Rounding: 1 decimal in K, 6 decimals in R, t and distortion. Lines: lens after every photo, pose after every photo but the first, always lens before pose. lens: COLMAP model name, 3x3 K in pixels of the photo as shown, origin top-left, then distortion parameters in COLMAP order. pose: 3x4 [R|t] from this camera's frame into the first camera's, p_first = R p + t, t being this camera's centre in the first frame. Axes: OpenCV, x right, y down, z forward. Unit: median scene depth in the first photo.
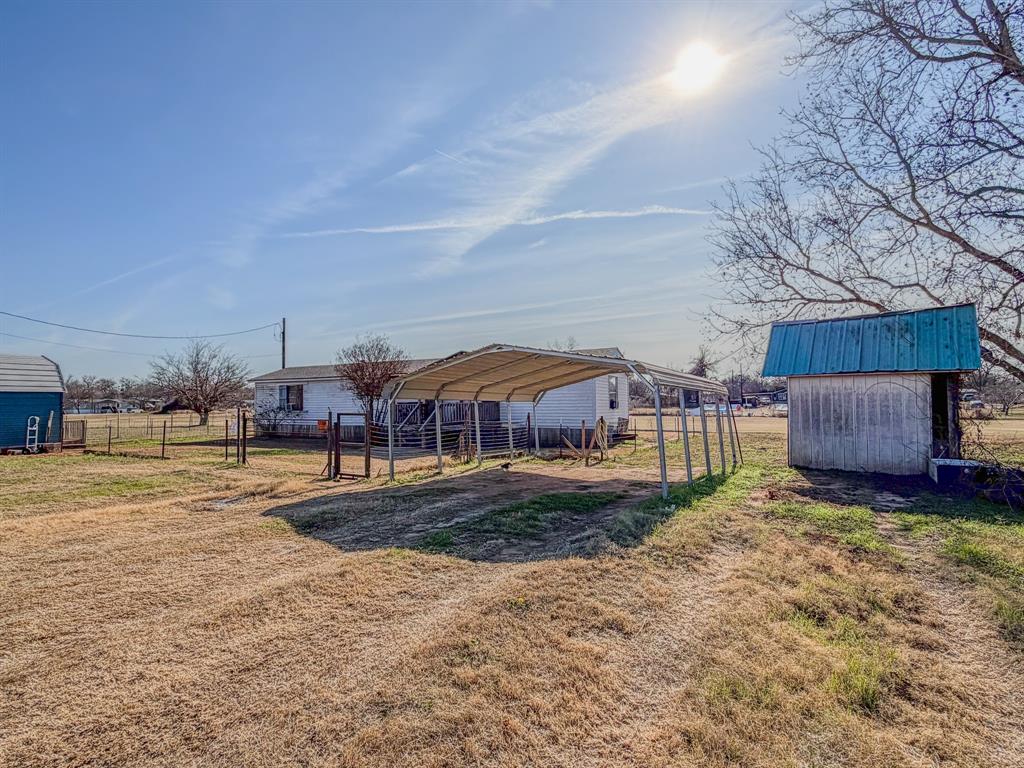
lens RADIAL K [[497.2, 0, 512.0], [0, 497.2, 384.0], [0, 0, 1]] dist [0.012541, -0.000254]
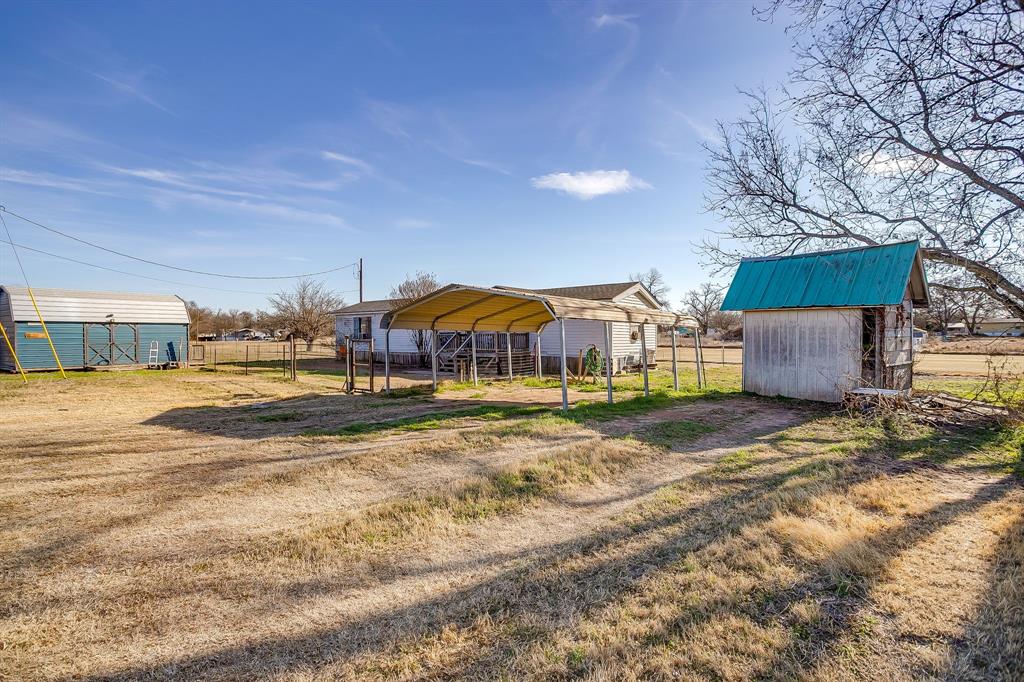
lens RADIAL K [[487.8, 0, 512.0], [0, 487.8, 341.0], [0, 0, 1]] dist [-0.031930, 0.016301]
pose [[0.984396, 0.010977, -0.175626, 0.181959], [-0.001986, 0.998682, 0.051286, -0.001256], [0.175958, -0.050137, 0.983120, -0.088101]]
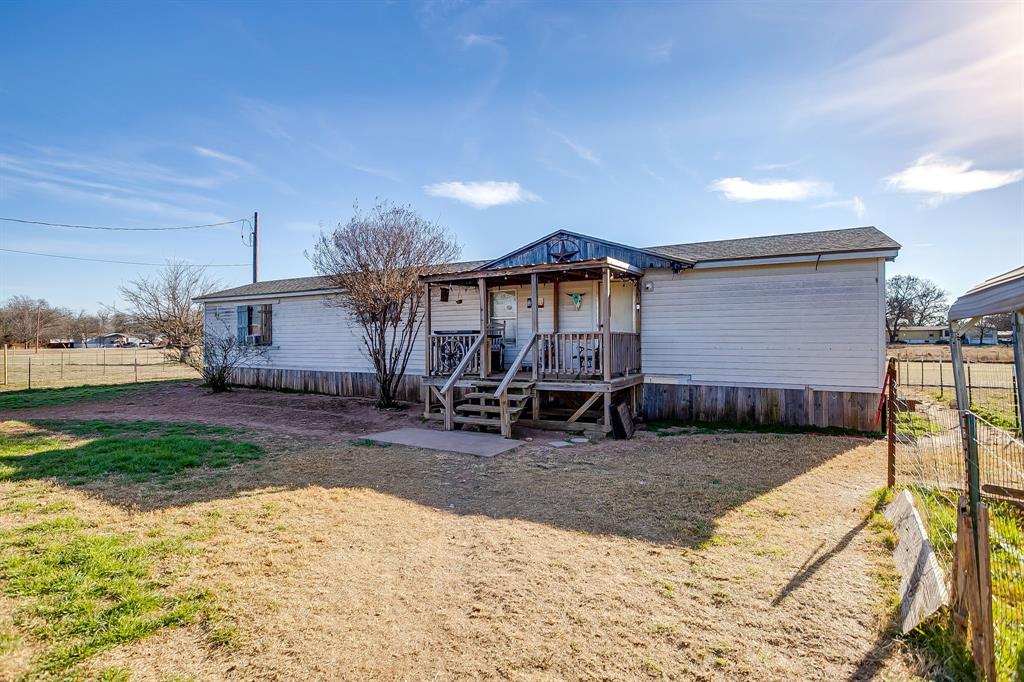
lens RADIAL K [[509.4, 0, 529.4], [0, 509.4, 340.6], [0, 0, 1]] dist [-0.050548, 0.000235]
pose [[0.999787, 0.014205, 0.014996, -0.203651], [-0.014666, 0.999408, 0.031112, 0.041991], [-0.014545, -0.031325, 0.999403, 0.694750]]
